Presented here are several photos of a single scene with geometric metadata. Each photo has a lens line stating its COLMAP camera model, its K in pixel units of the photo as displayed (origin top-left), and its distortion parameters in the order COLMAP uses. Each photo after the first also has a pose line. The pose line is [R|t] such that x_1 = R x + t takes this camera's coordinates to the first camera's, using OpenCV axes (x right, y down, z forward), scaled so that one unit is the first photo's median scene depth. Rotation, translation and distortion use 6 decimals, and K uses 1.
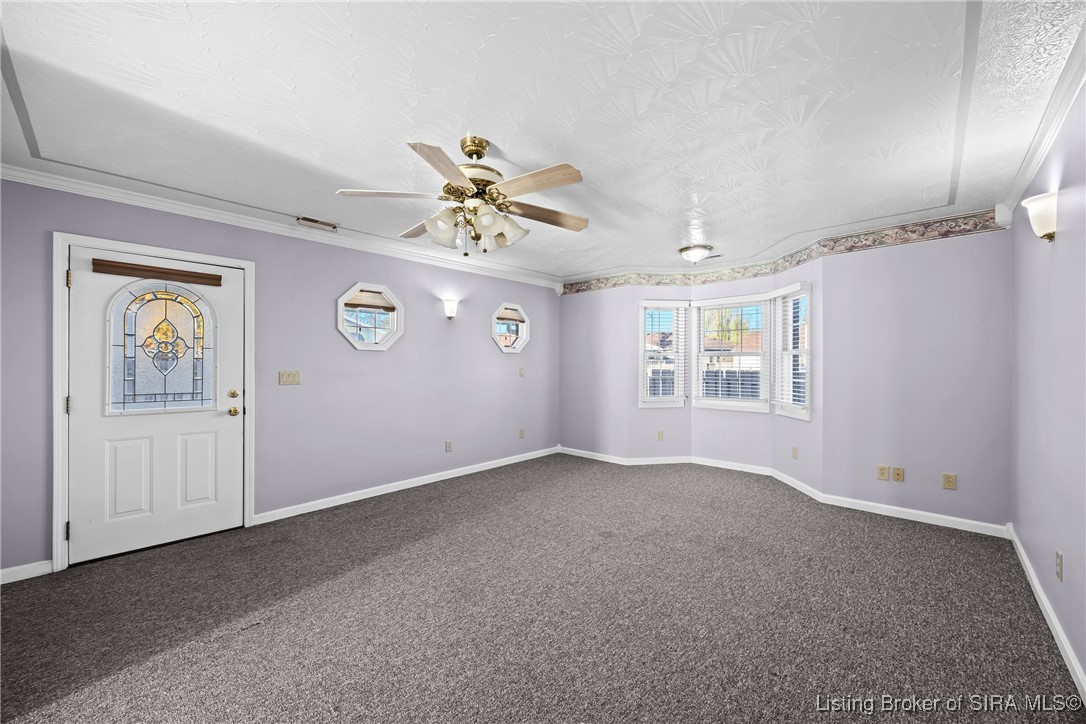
lens RADIAL K [[412.8, 0, 549.4], [0, 412.8, 360.7], [0, 0, 1]] dist [0.000366, -0.000313]
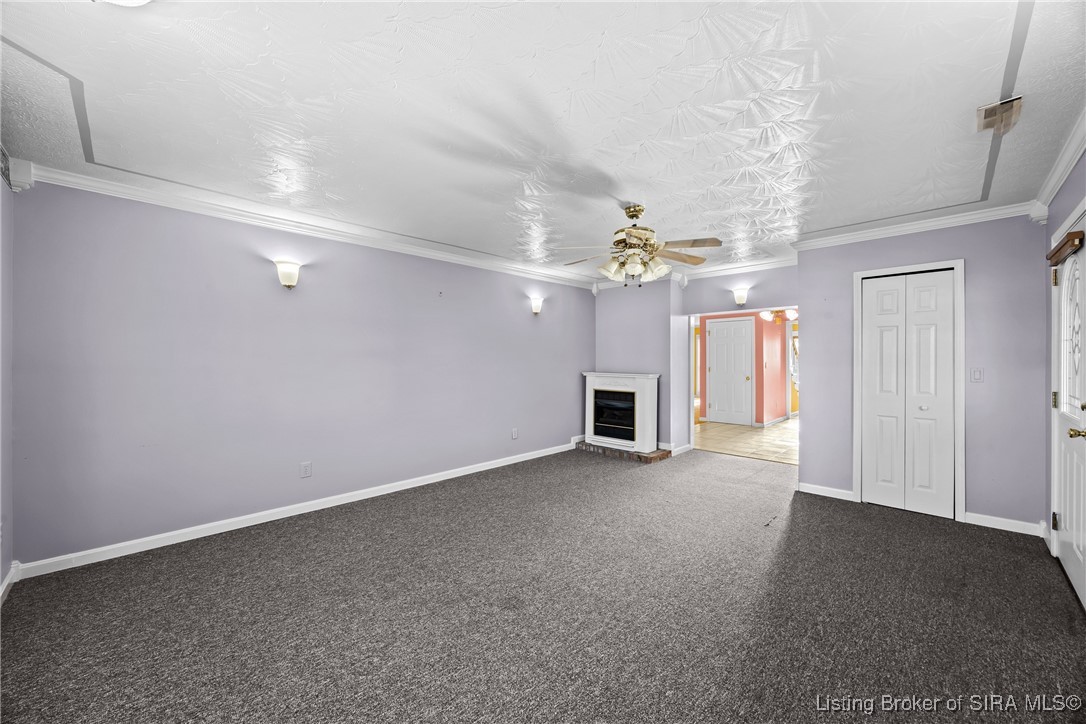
lens RADIAL K [[412.8, 0, 549.4], [0, 412.8, 360.7], [0, 0, 1]] dist [0.000366, -0.000313]
pose [[-0.999581, 0.001467, 0.028923, 0.061138], [0.001360, 0.999992, -0.003712, 0.009939], [-0.028928, -0.003671, -0.999575, 1.939190]]
